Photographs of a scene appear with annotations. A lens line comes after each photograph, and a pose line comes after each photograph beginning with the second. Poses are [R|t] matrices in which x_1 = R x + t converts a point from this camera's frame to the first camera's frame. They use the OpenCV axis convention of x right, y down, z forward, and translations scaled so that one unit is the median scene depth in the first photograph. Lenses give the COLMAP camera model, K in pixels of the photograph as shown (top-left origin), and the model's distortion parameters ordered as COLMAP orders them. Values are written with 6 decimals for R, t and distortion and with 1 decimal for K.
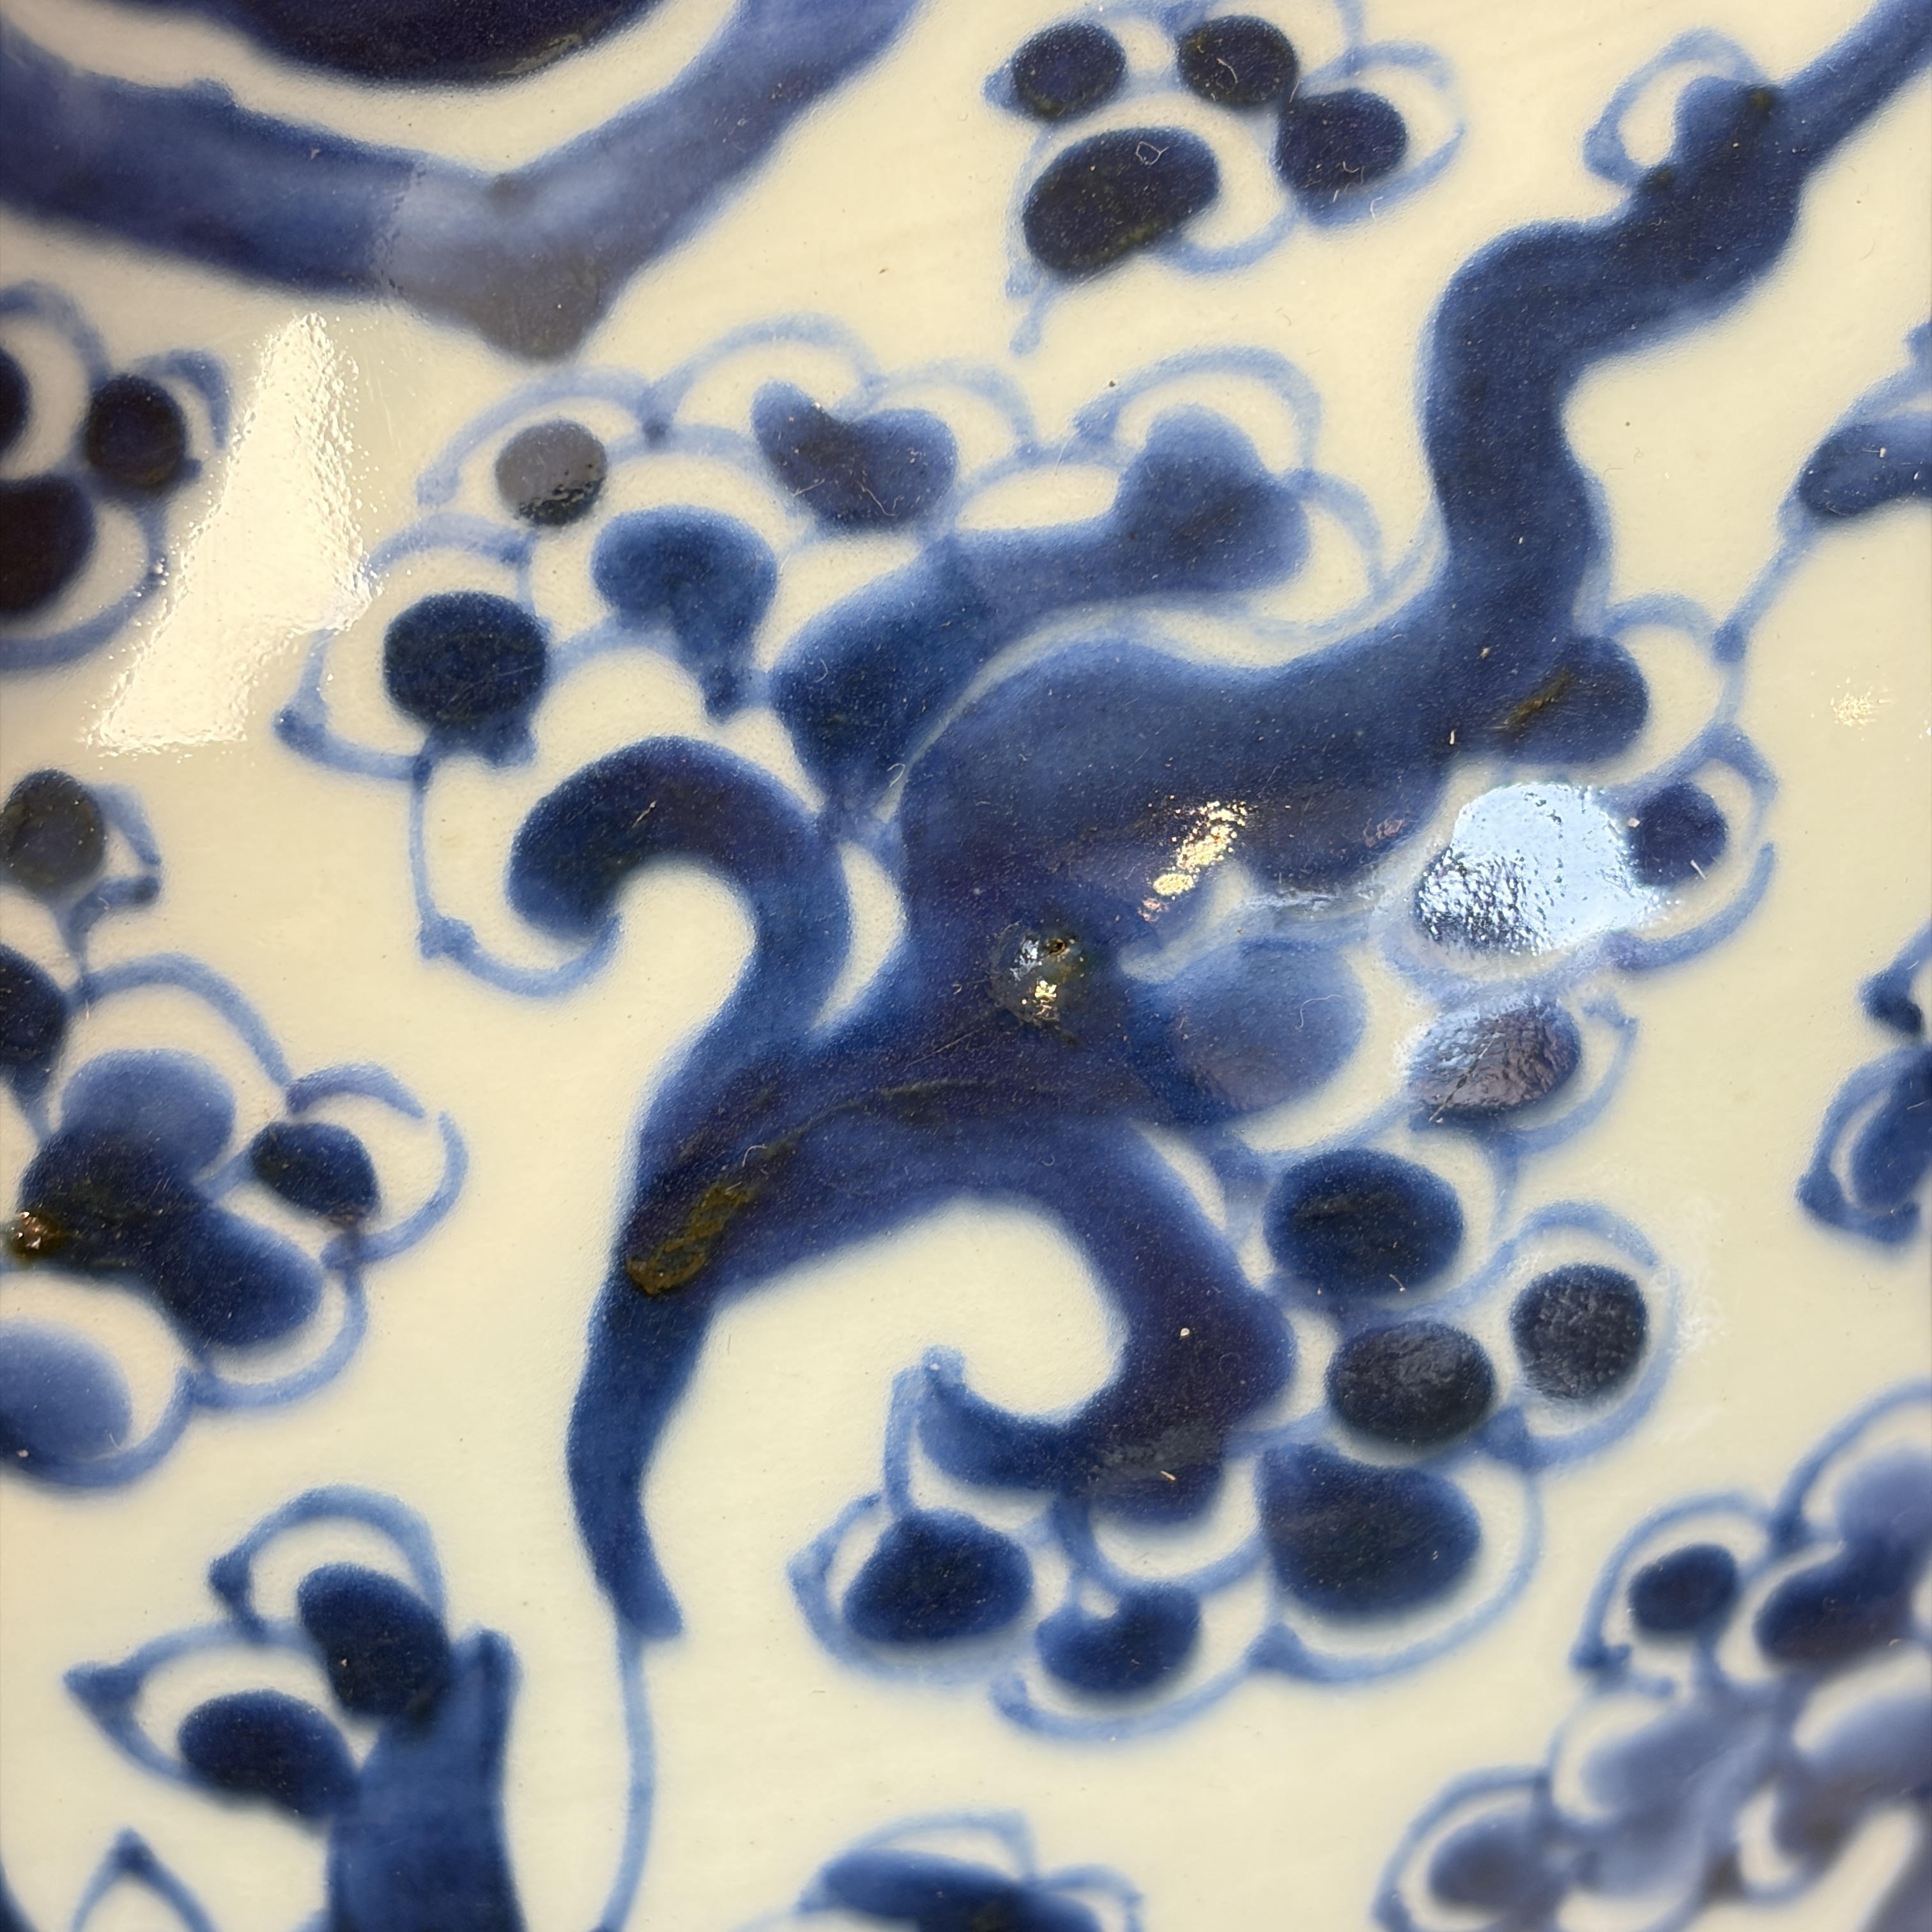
lens RADIAL K [[3917.0, 0, 971.1], [0, 3917.0, 998.1], [0, 0, 1]] dist [0.282277, -1.285297]
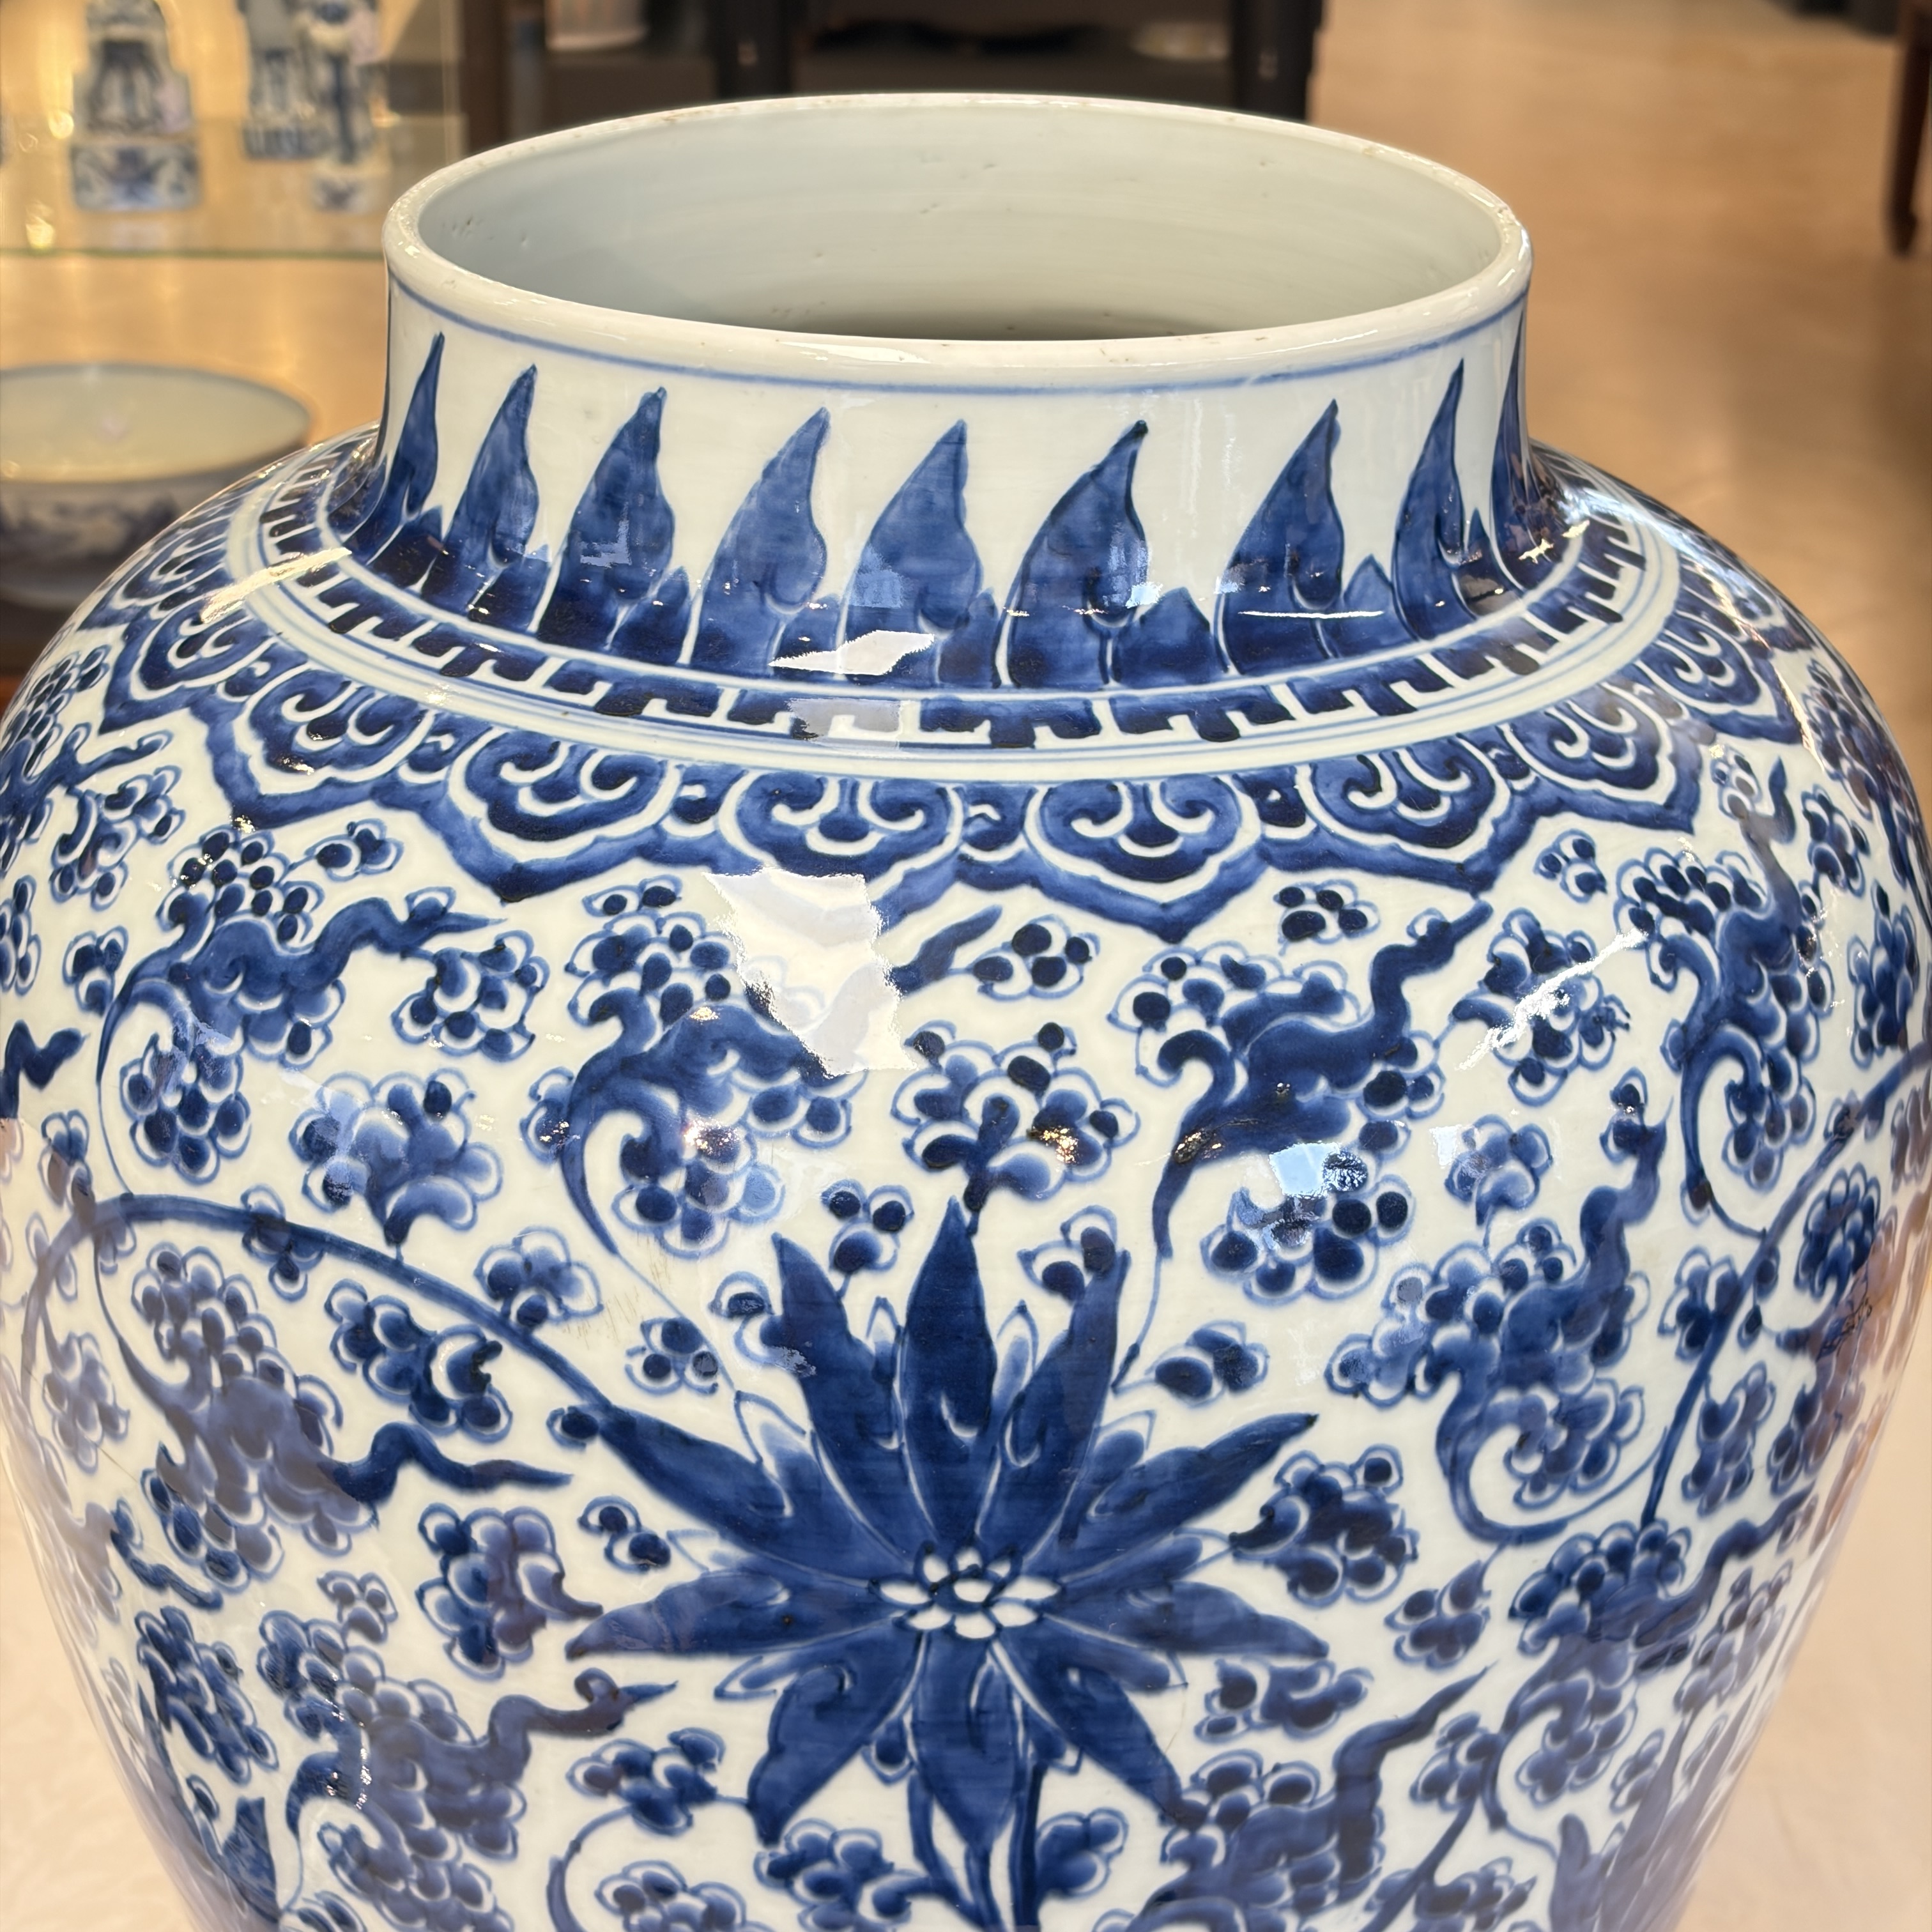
lens RADIAL K [[3917.0, 0, 971.1], [0, 3917.0, 998.1], [0, 0, 1]] dist [0.282277, -1.285297]
pose [[0.979788, 0.120339, 0.159796, -0.982289], [-0.065867, 0.948348, -0.310320, 1.212470], [-0.188886, 0.293522, 0.937106, -2.886211]]
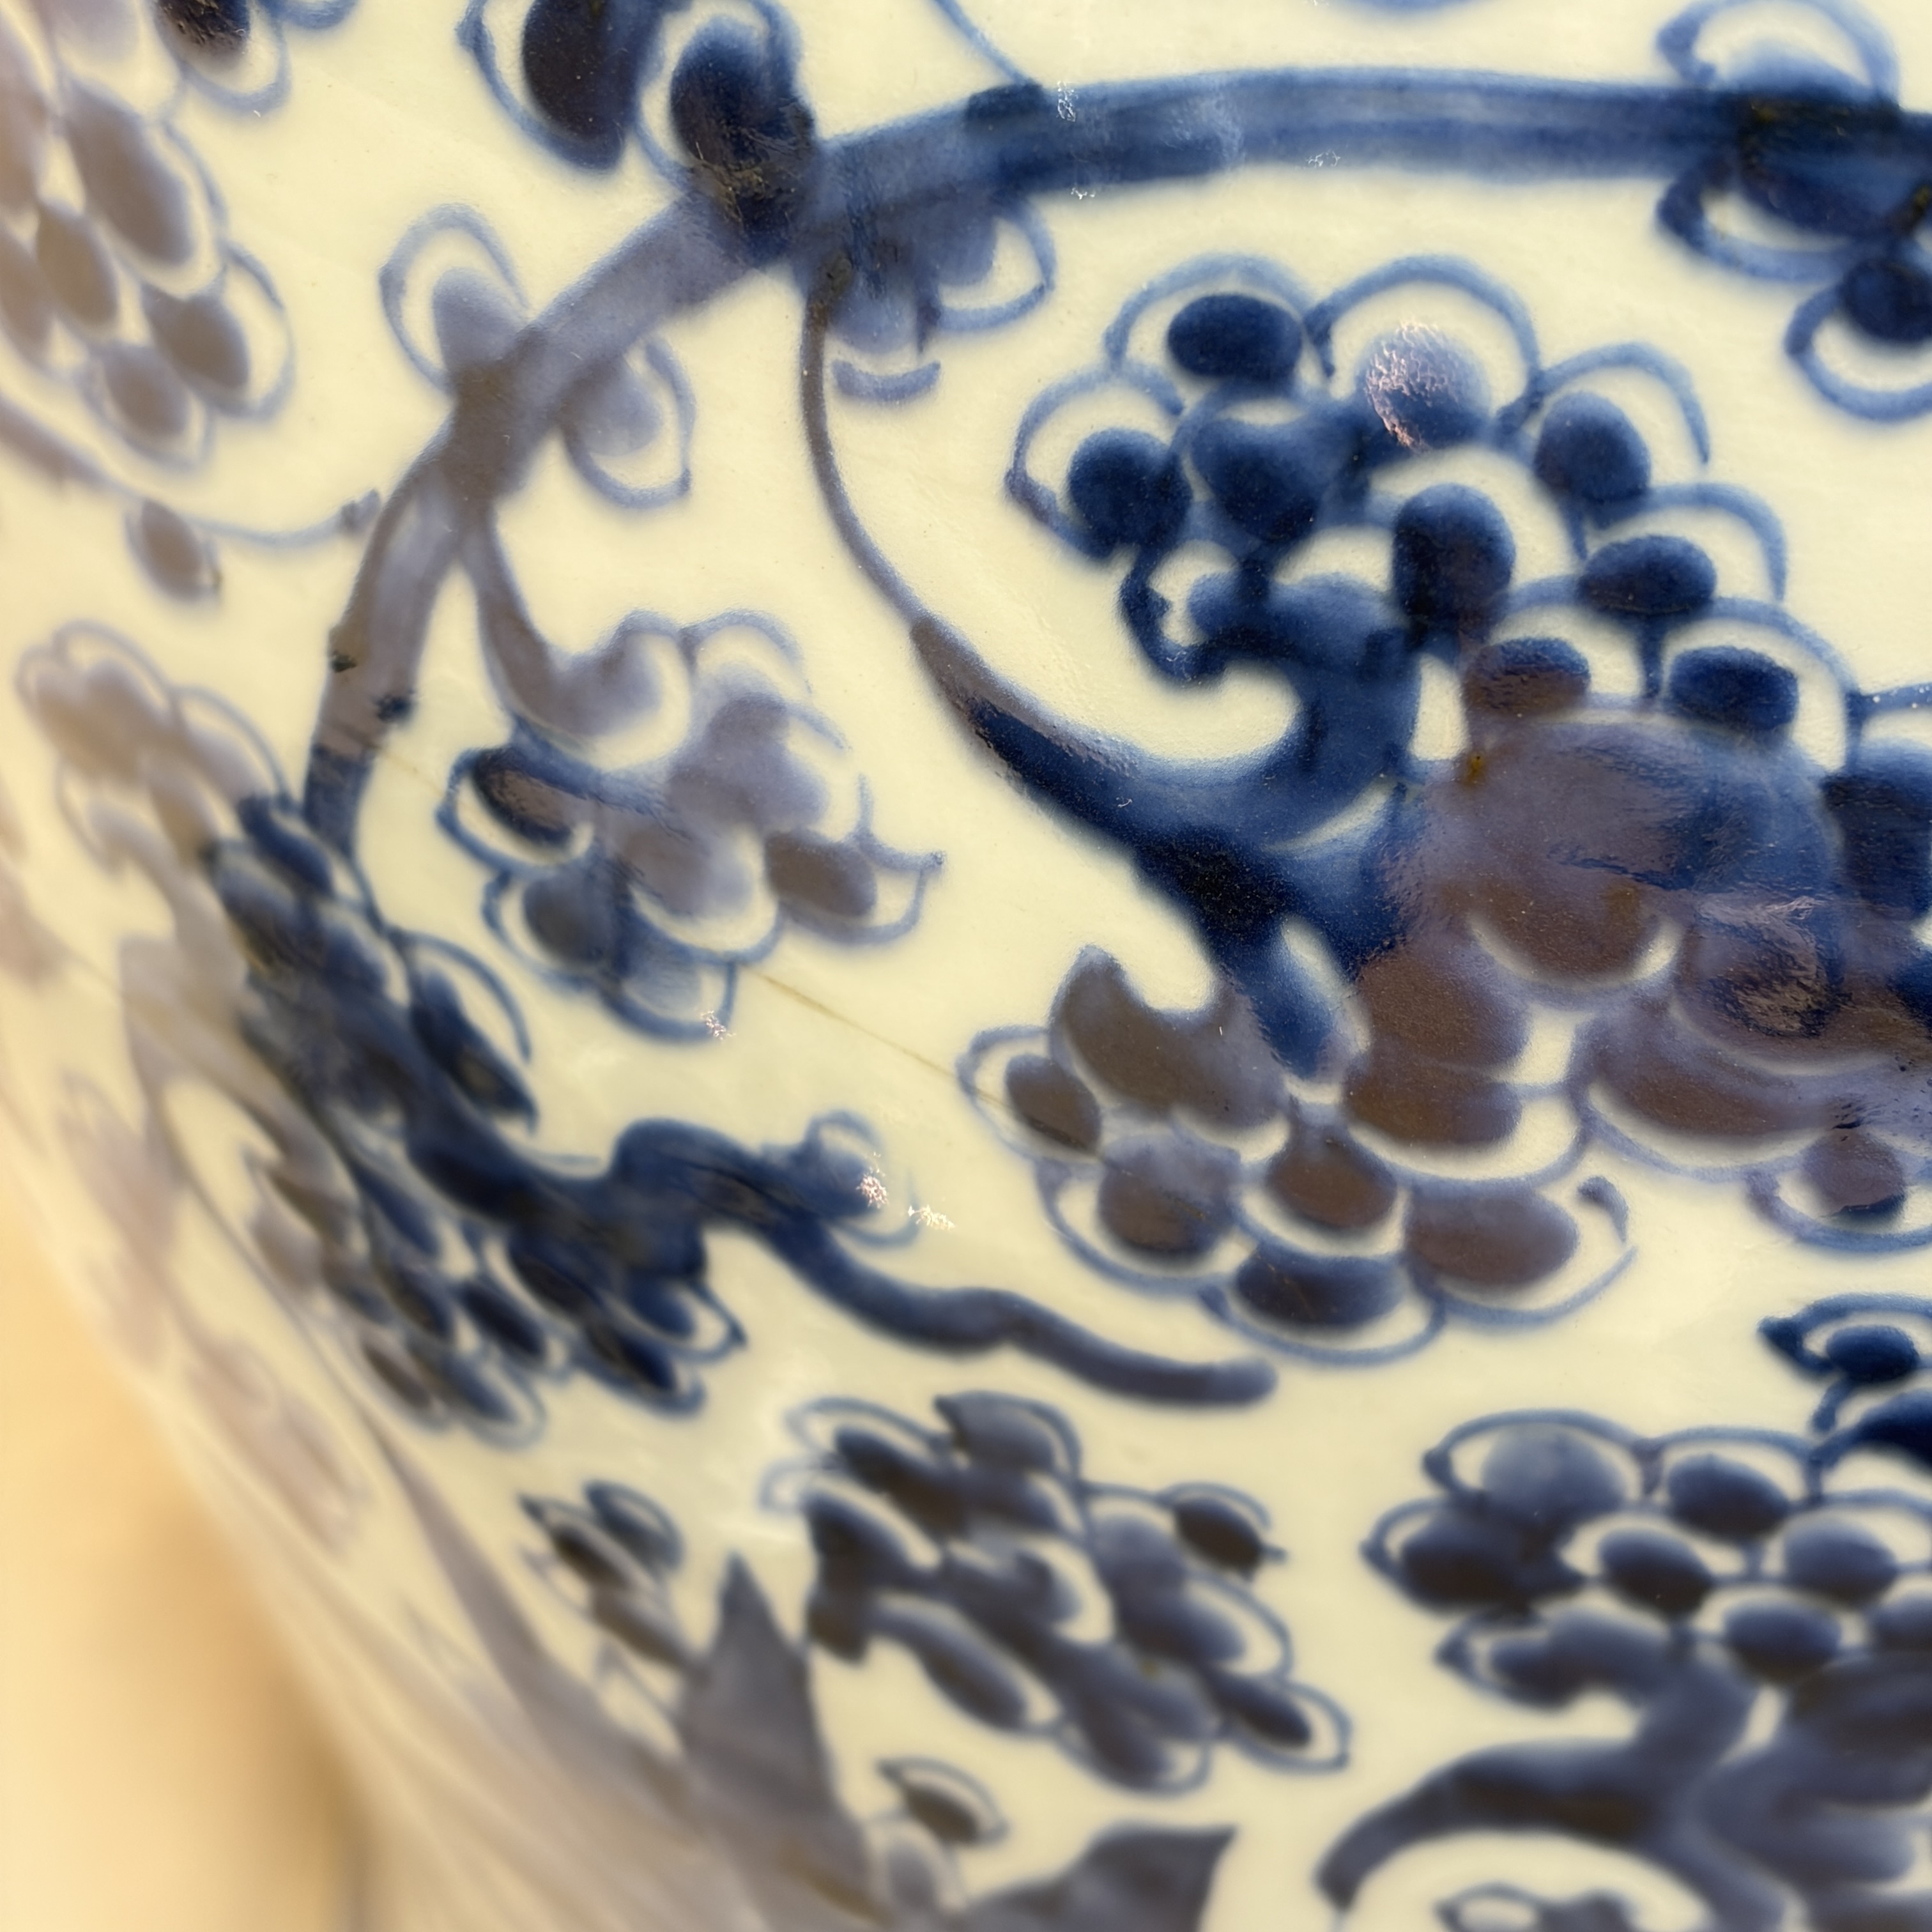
lens RADIAL K [[4069.3, 0, 966.0], [0, 4069.3, 966.0], [0, 0, 1]] dist [0.168143, -0.666760]
pose [[0.892393, -0.098855, 0.440298, -1.748039], [0.123992, 0.991871, -0.028613, 0.382984], [-0.433890, 0.080127, 0.897396, 0.506555]]
